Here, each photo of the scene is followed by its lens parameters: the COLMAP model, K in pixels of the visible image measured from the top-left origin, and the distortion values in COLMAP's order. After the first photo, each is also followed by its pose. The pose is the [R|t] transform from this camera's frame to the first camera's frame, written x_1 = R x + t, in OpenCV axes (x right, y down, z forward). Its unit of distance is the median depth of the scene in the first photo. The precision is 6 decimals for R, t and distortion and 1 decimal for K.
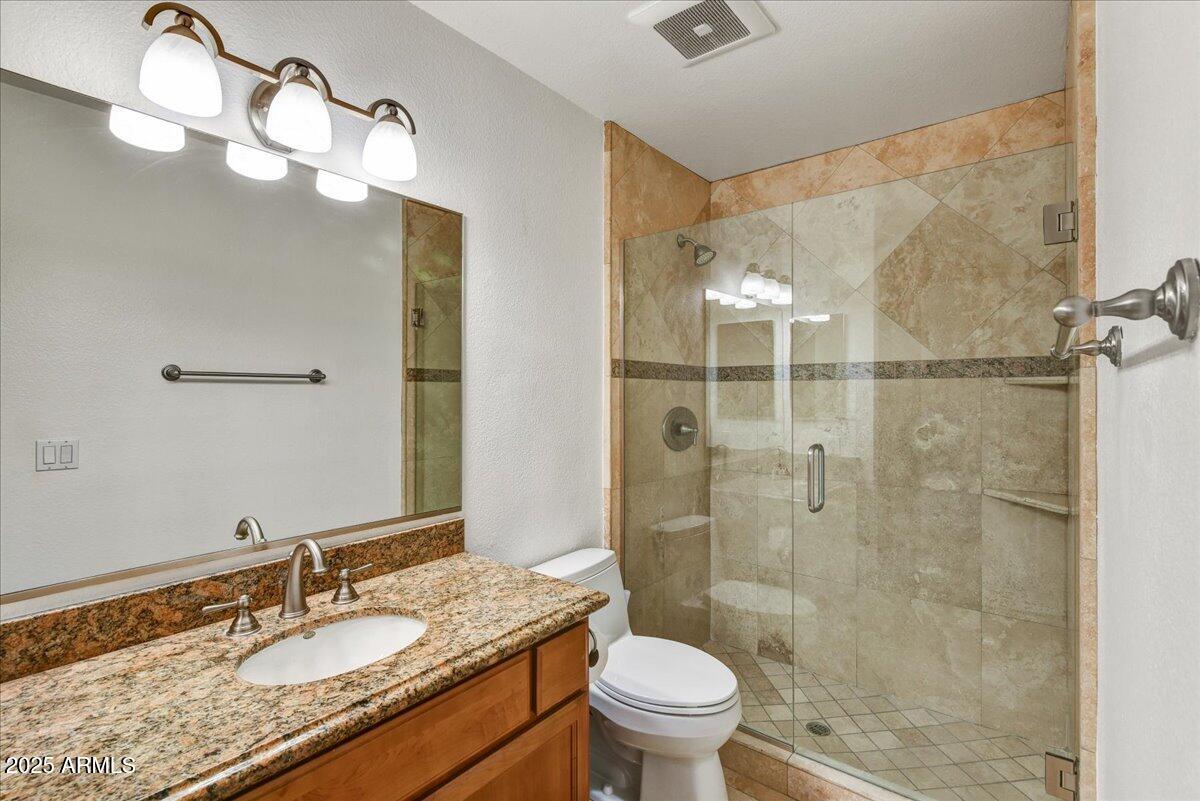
lens RADIAL K [[569.6, 0, 599.5], [0, 569.6, 393.1], [0, 0, 1]] dist [0.000646, -0.005112]
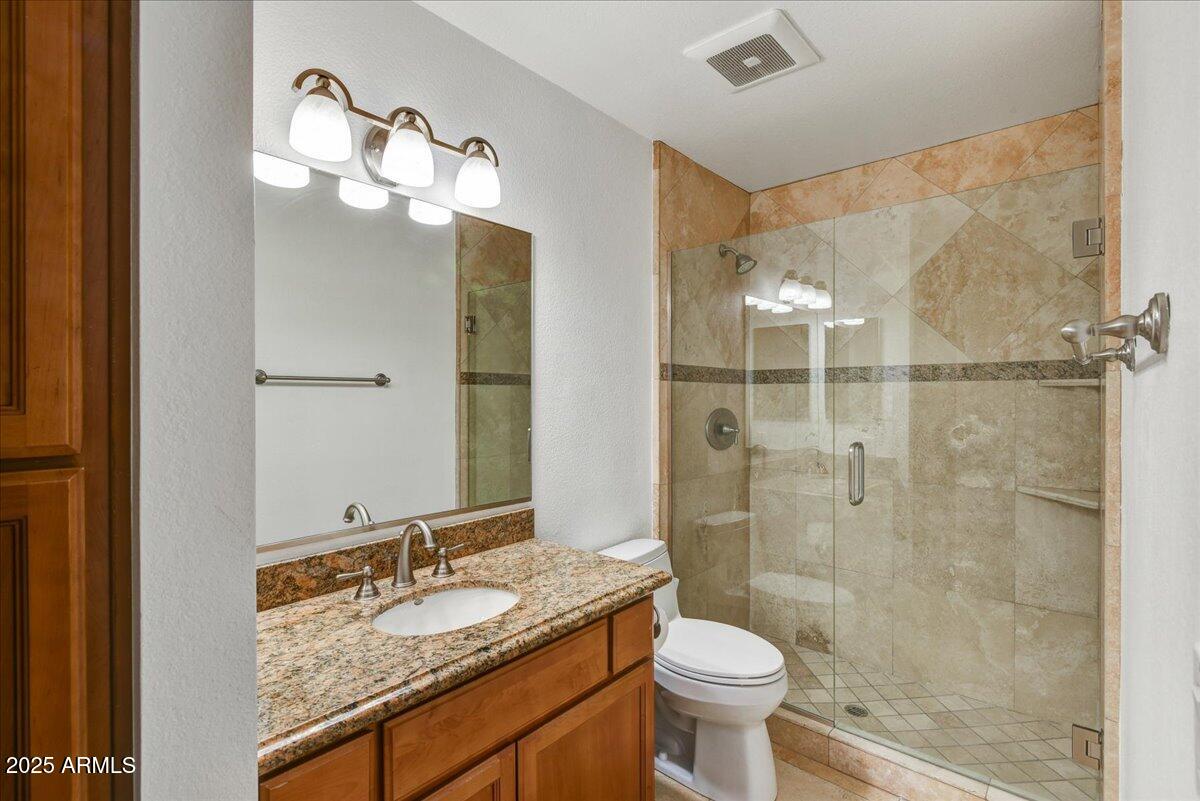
lens RADIAL K [[569.6, 0, 600.3], [0, 569.6, 399.1], [0, 0, 1]] dist [0.000646, -0.005112]
pose [[0.998995, -0.000542, -0.044829, -0.052510], [0.000828, 0.999979, 0.006363, 0.000600], [0.044824, -0.006393, 0.998974, -0.092989]]
